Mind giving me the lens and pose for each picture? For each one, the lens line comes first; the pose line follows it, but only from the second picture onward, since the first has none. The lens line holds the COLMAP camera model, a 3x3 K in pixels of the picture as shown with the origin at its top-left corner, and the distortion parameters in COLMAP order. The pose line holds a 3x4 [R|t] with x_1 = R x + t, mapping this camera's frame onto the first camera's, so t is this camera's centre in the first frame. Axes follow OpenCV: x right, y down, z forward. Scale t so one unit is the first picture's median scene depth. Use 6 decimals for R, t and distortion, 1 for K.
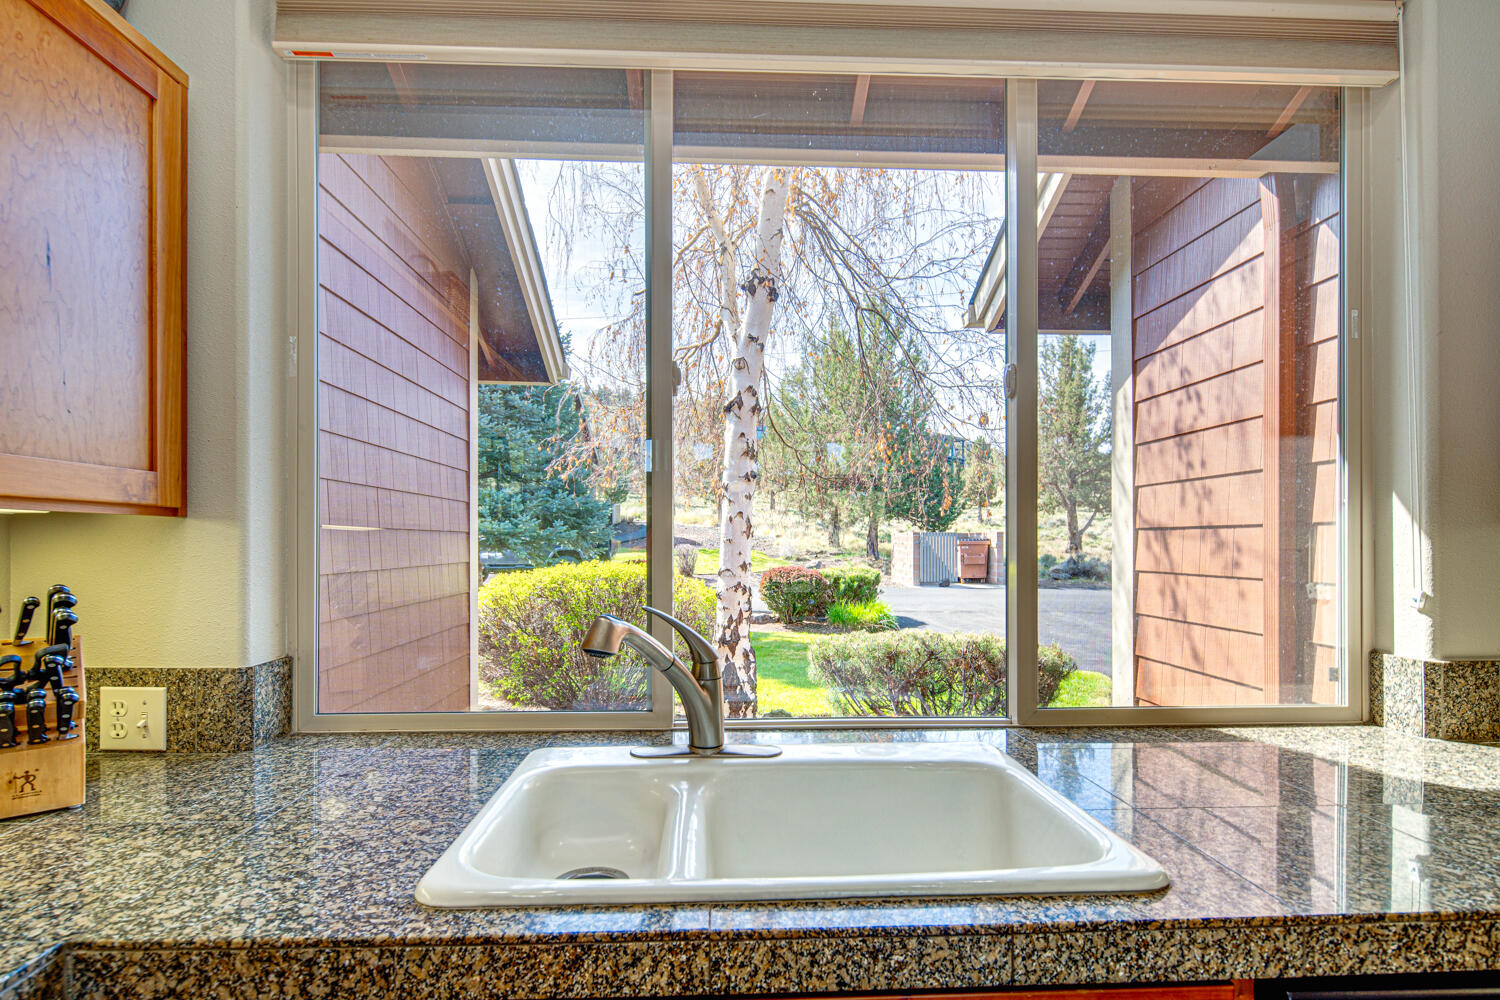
lens RADIAL K [[743.2, 0, 741.2], [0, 743.2, 547.6], [0, 0, 1]] dist [0.001648, -0.003602]
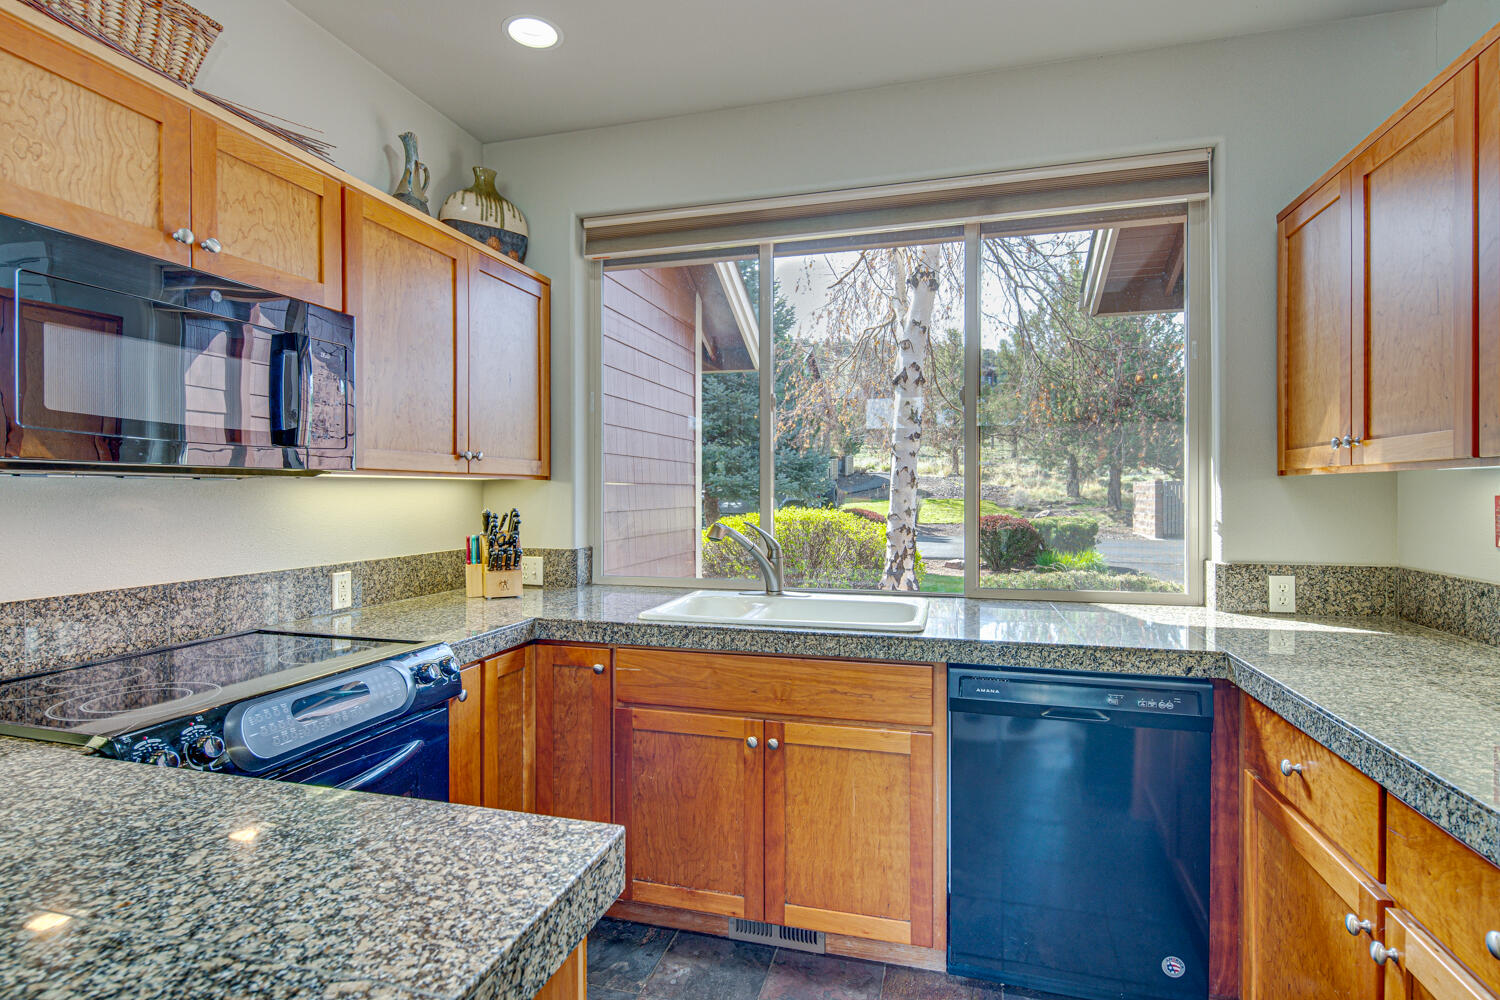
lens RADIAL K [[743.2, 0, 732.8], [0, 743.2, 496.2], [0, 0, 1]] dist [0.001648, -0.003602]
pose [[0.945682, -0.001044, -0.325090, 0.127962], [0.000279, 0.999997, -0.002399, 0.003077], [0.325092, 0.002178, 0.945680, -0.241955]]
